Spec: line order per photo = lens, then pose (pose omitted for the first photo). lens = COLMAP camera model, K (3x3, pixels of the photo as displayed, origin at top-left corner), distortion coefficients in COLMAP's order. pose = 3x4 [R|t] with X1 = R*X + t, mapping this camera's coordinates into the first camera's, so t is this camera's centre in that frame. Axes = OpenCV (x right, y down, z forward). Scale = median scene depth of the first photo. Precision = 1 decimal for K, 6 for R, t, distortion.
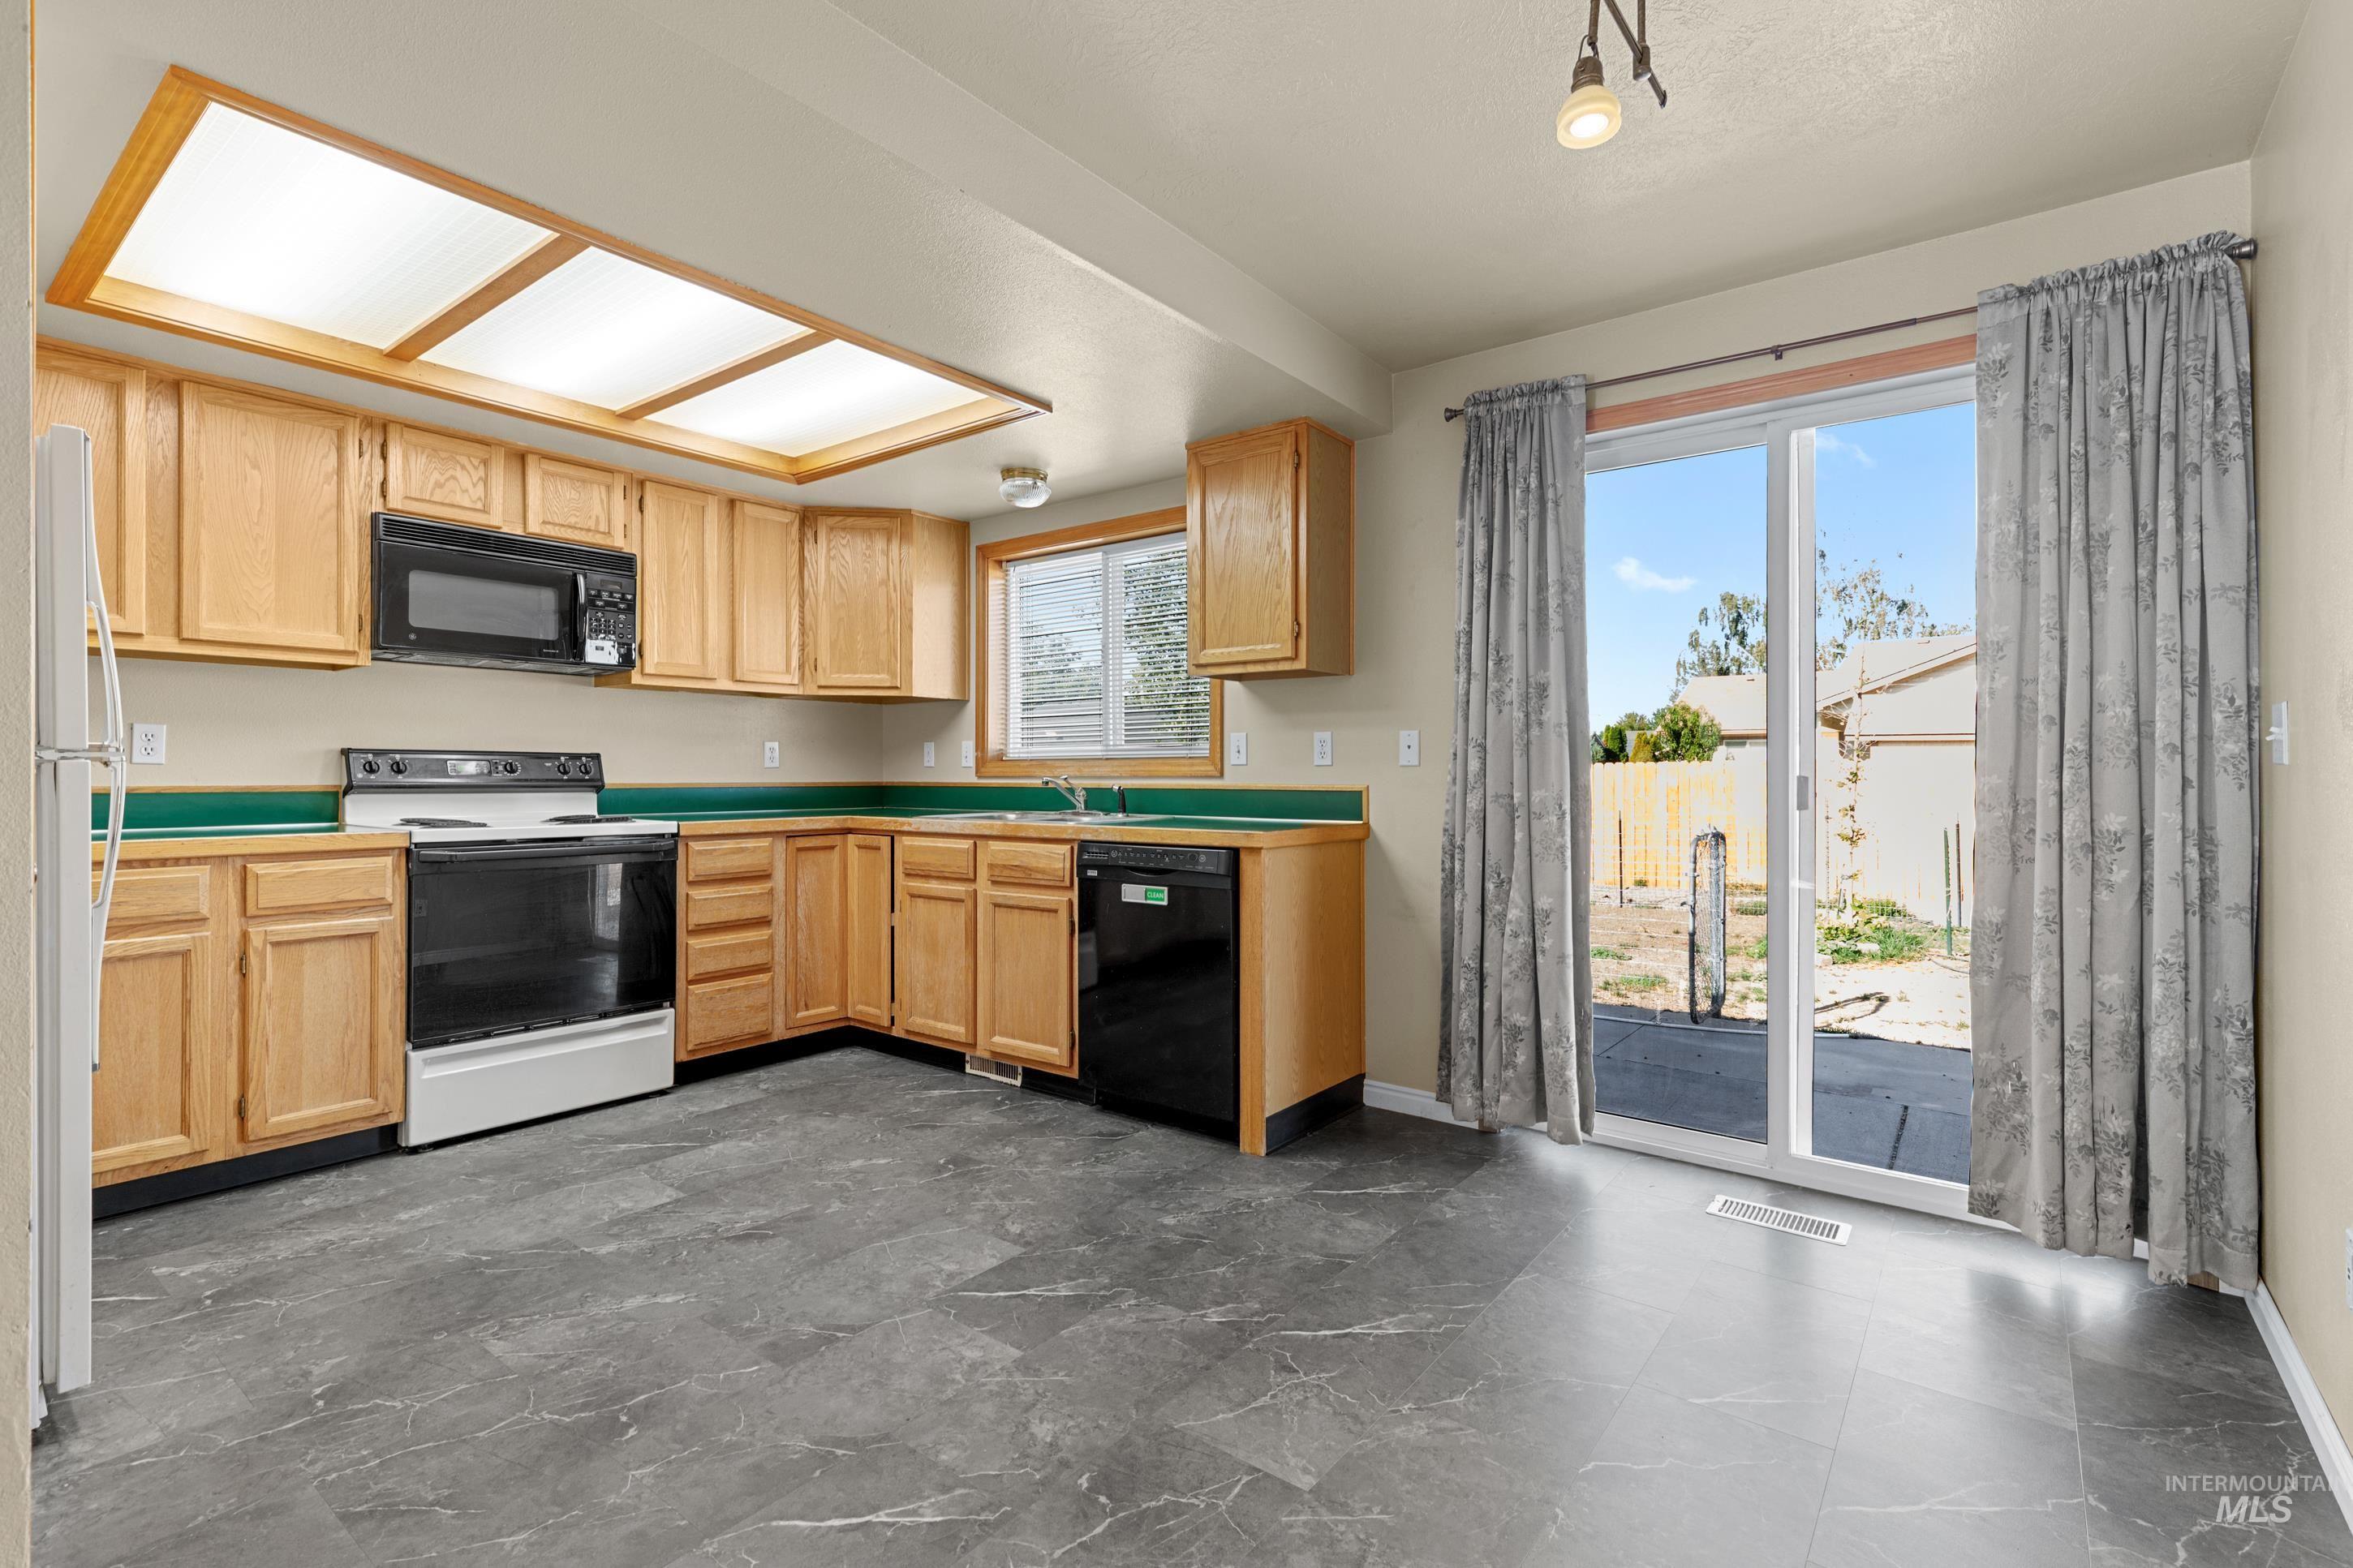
lens RADIAL K [[1078.5, 0, 1173.1], [0, 1078.5, 768.5], [0, 0, 1]] dist [0.009049, -0.000910]
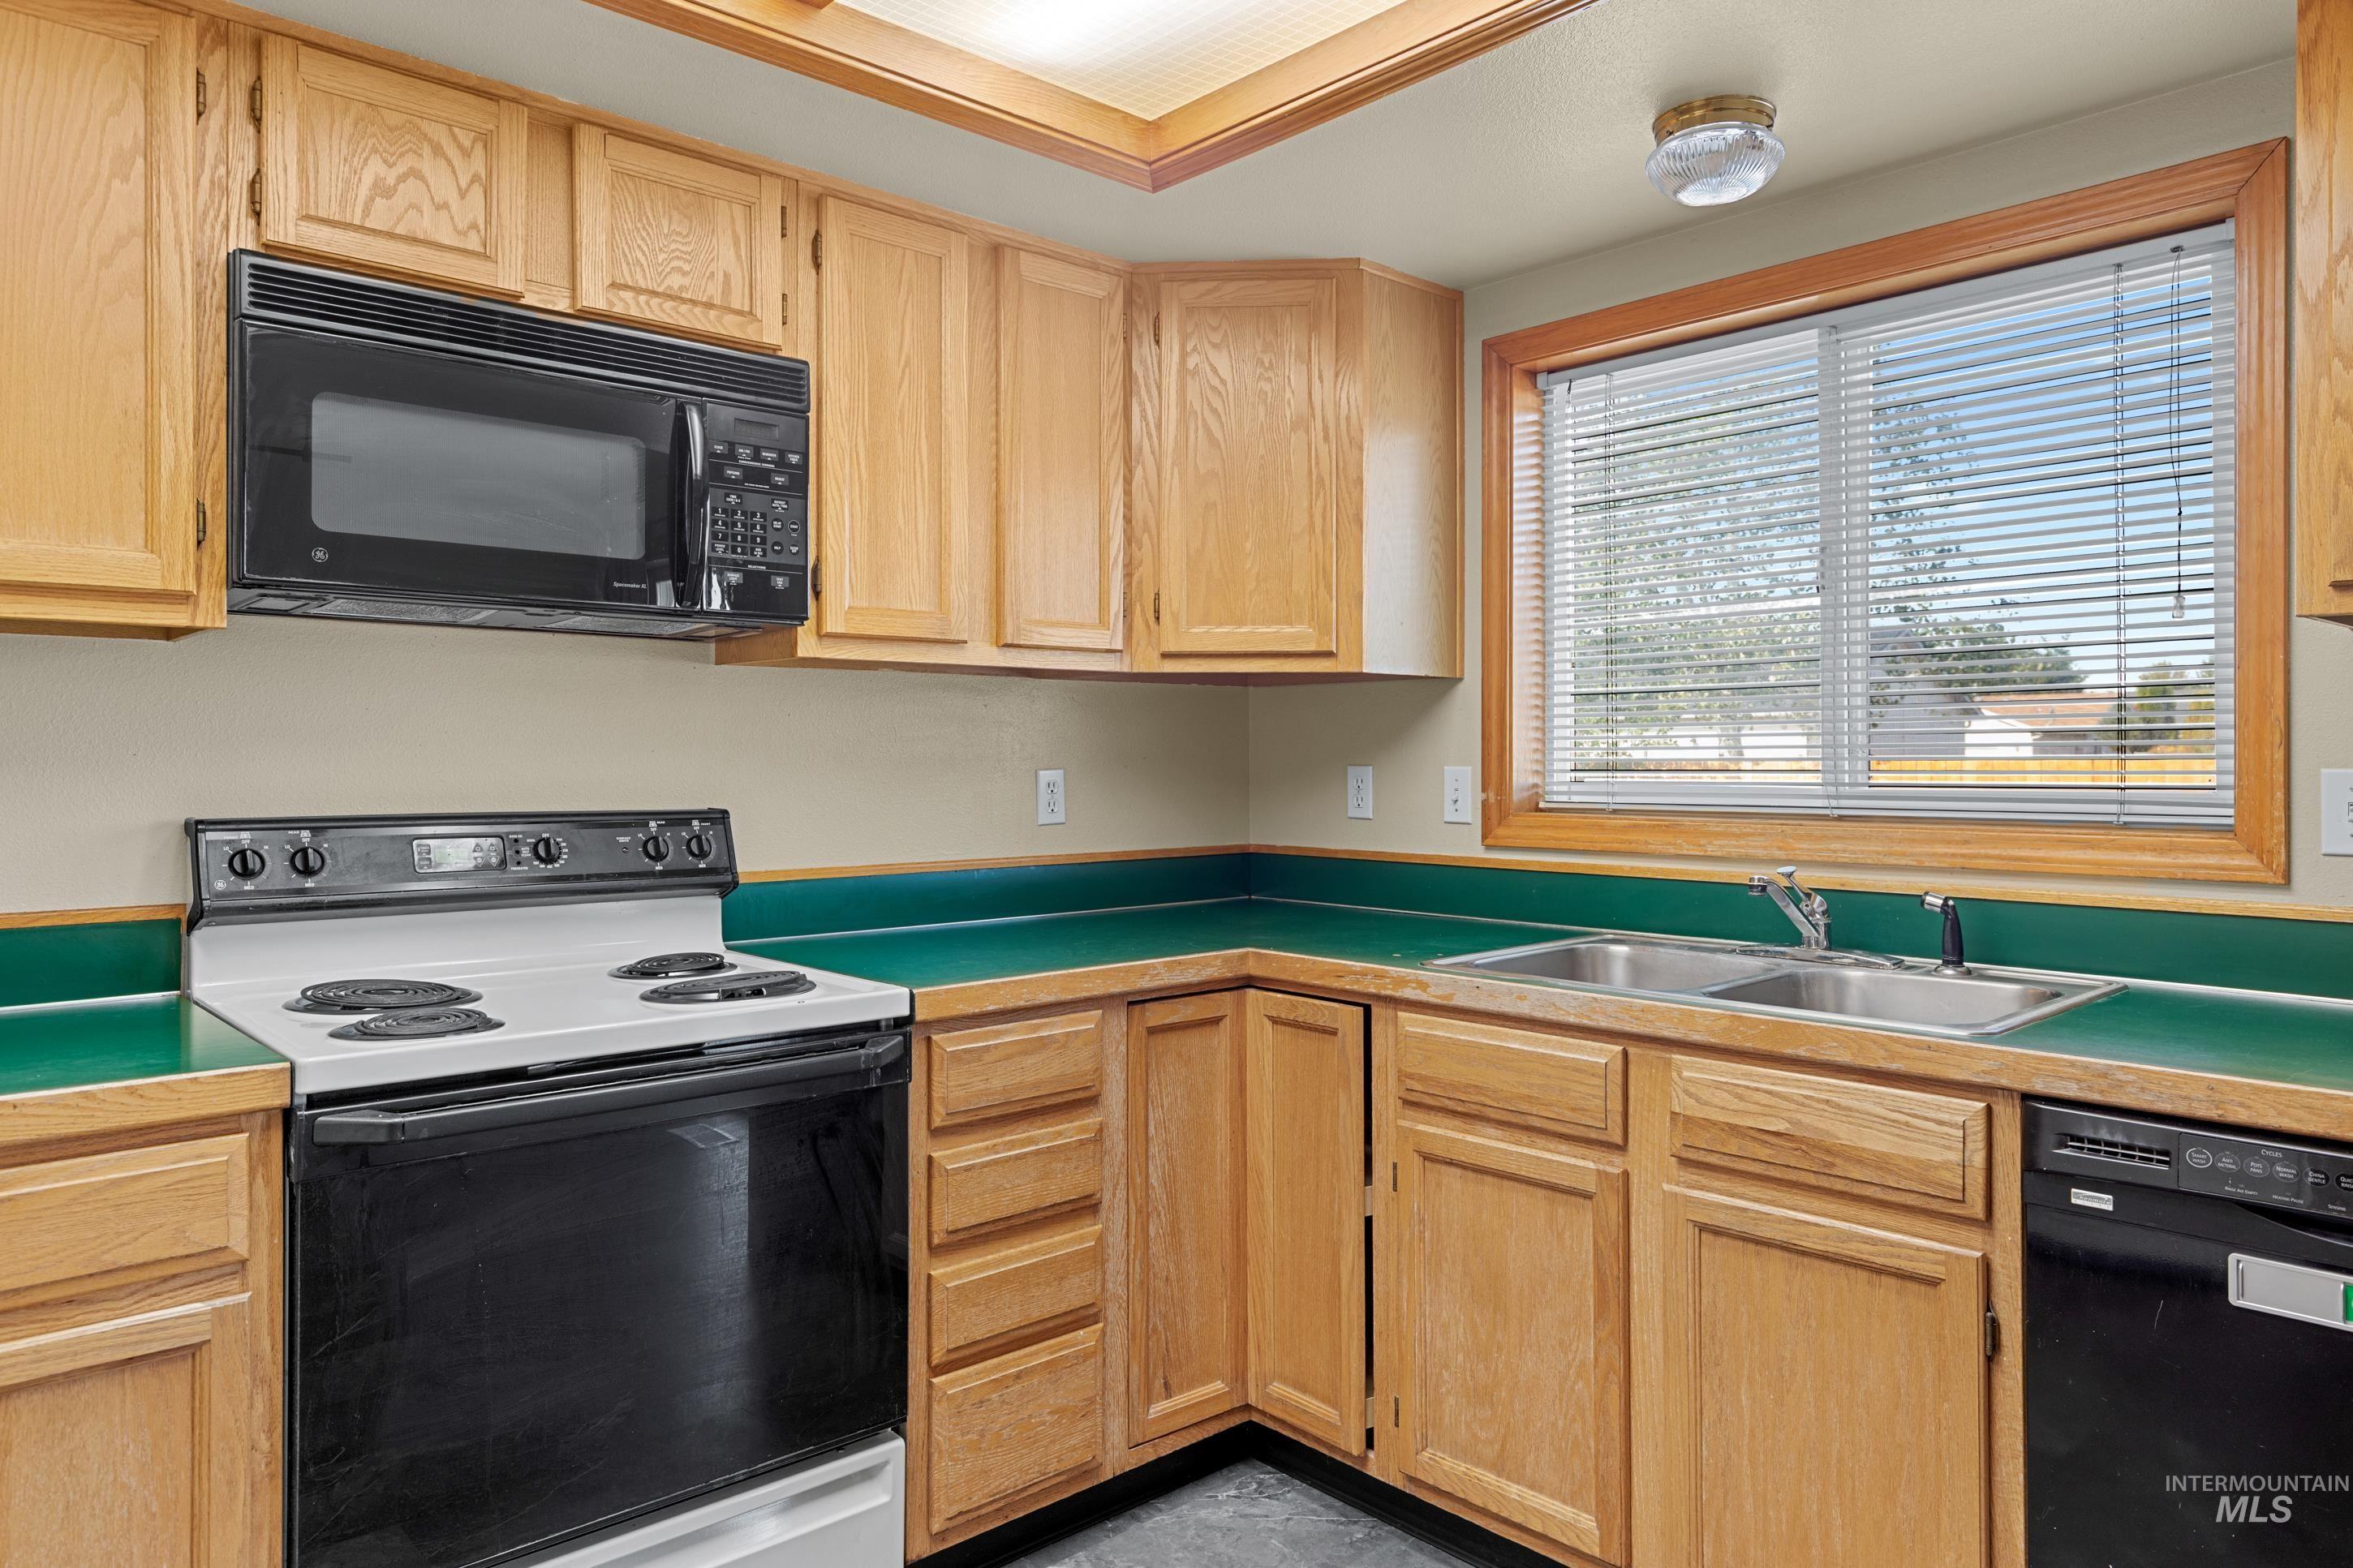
lens RADIAL K [[1490.6, 0, 1164.9], [0, 1490.6, 746.3], [0, 0, 1]] dist [0.004126, 0.000211]
pose [[0.985357, -0.002319, -0.170490, -0.289818], [0.002248, 0.999997, -0.000608, -0.048030], [0.170491, 0.000215, 0.985359, 0.495471]]
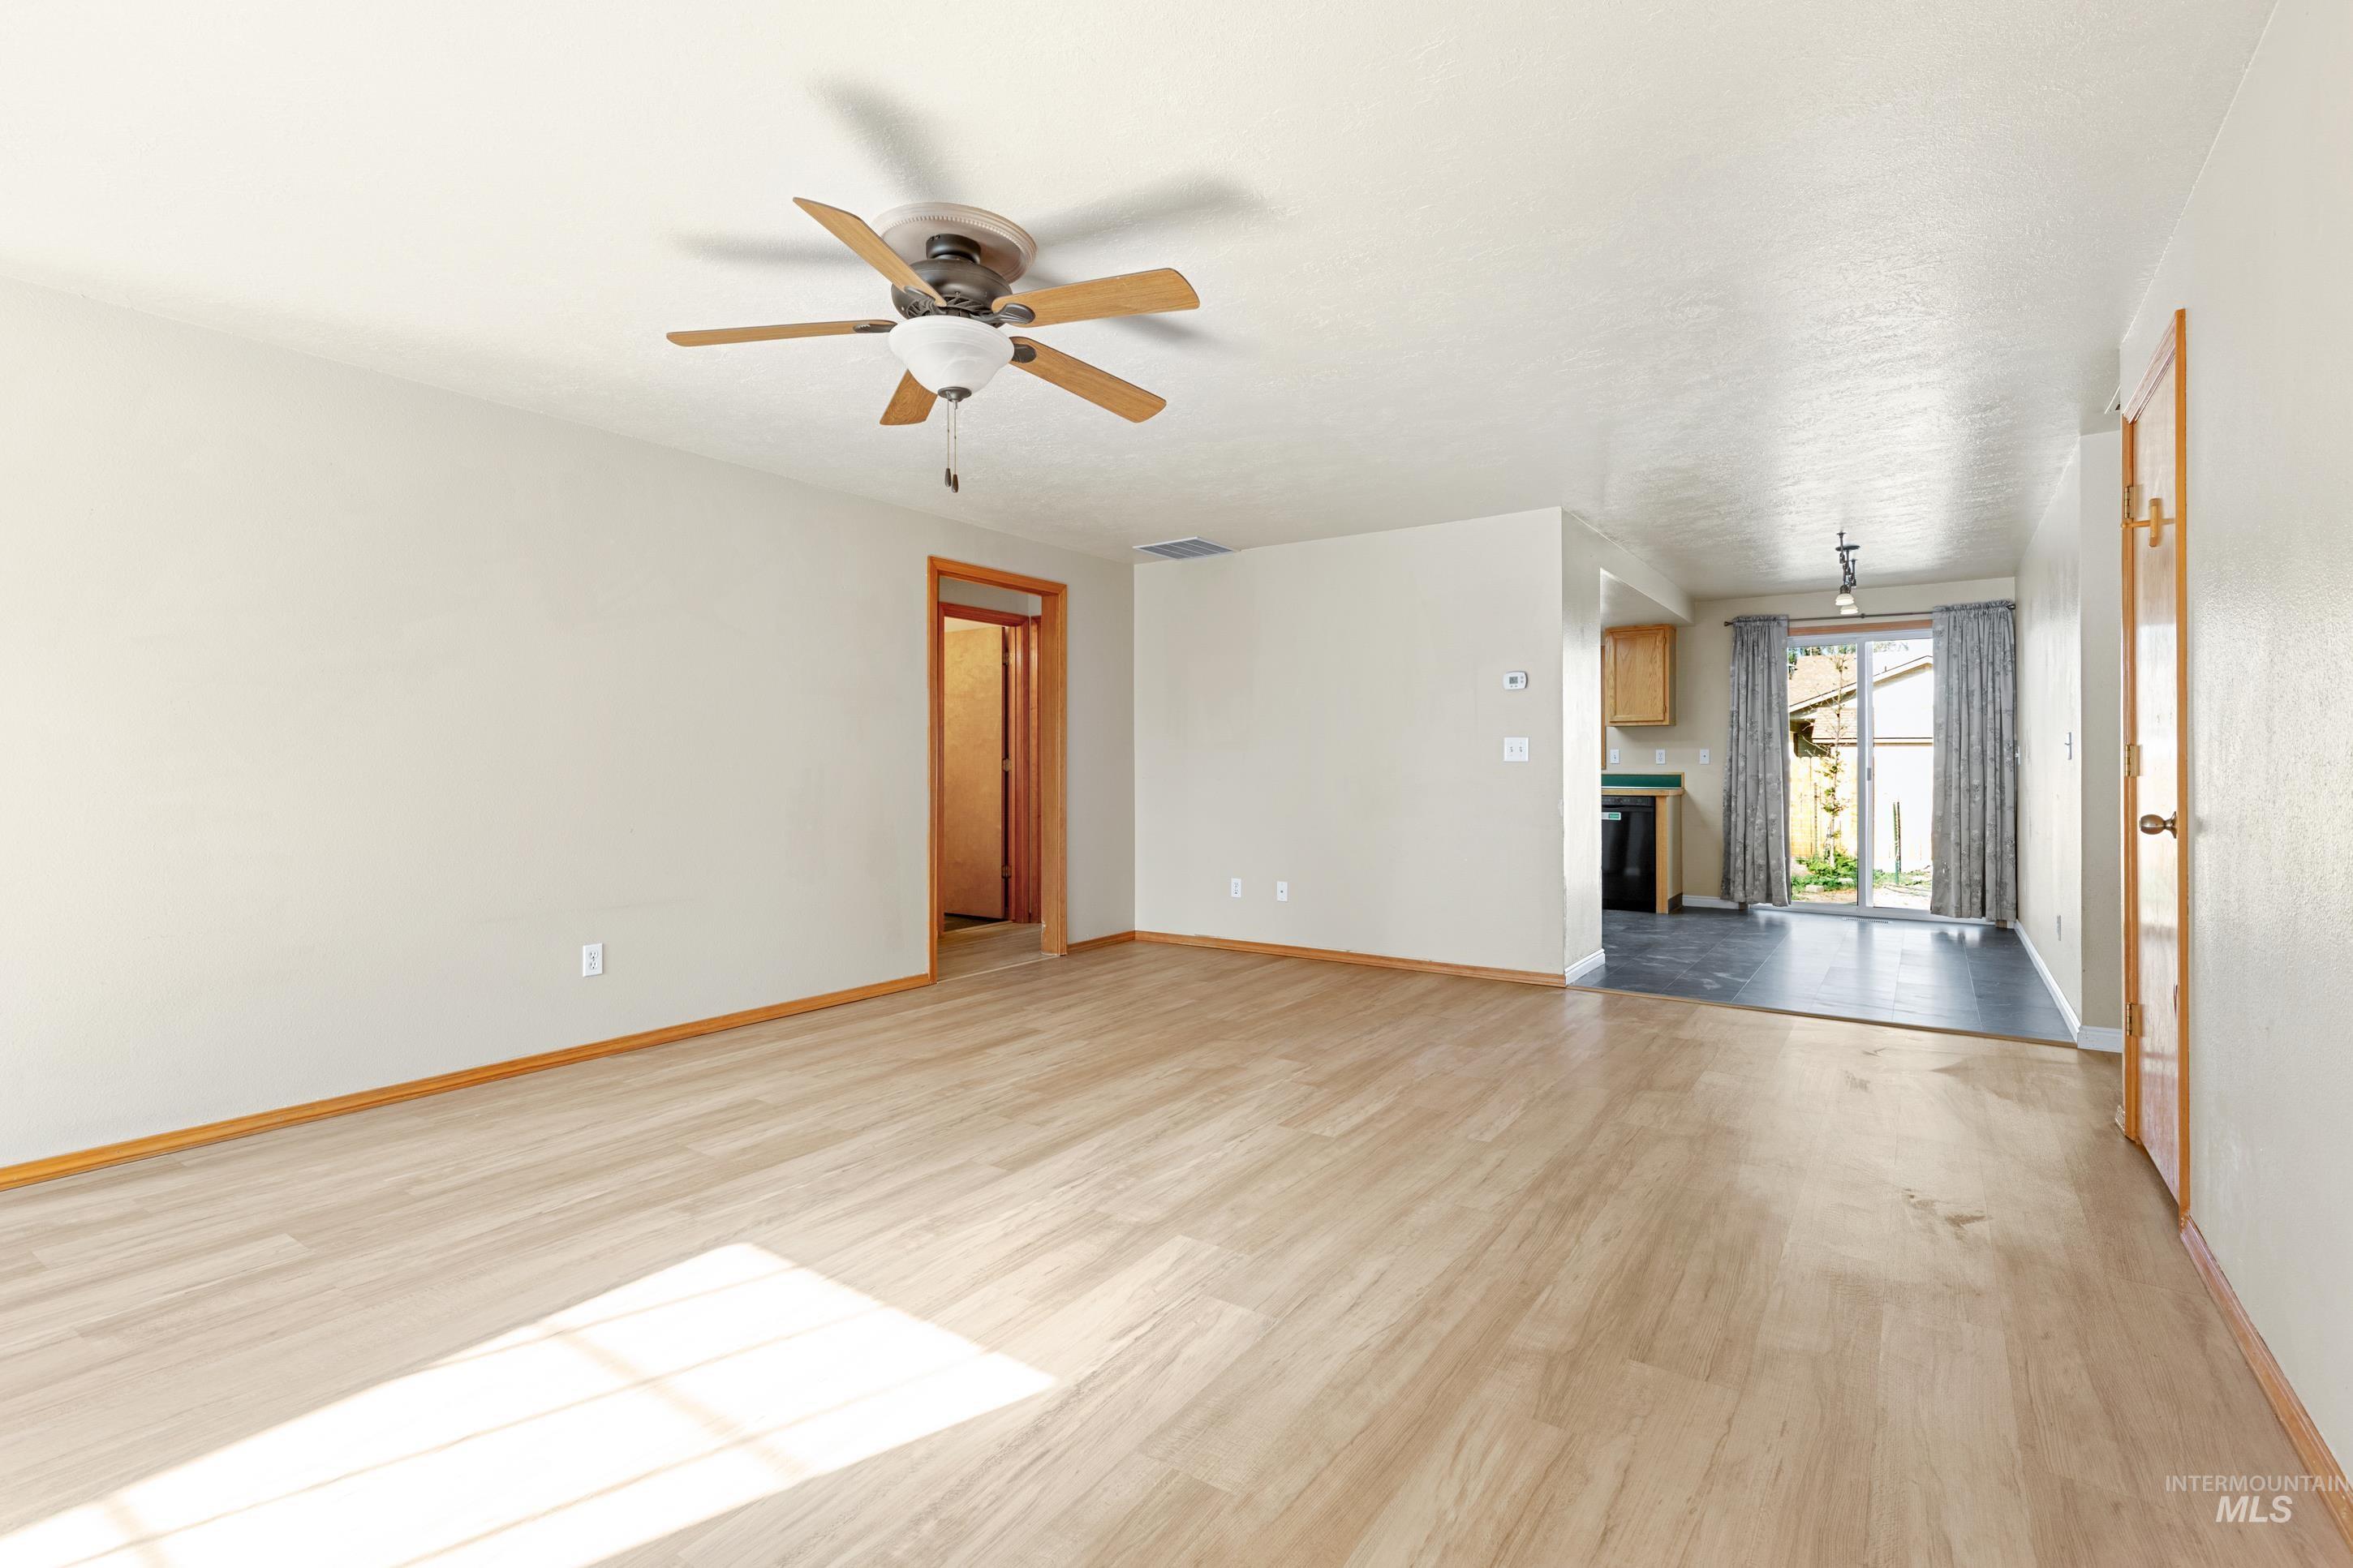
lens RADIAL K [[1096.5, 0, 1153.5], [0, 1096.5, 760.0], [0, 0, 1]] dist [-0.000448, -0.000464]
pose [[0.998960, -0.001024, 0.045577, -1.173027], [0.001177, 0.999994, -0.003332, -0.004978], [-0.045574, 0.003382, 0.998955, -1.460537]]
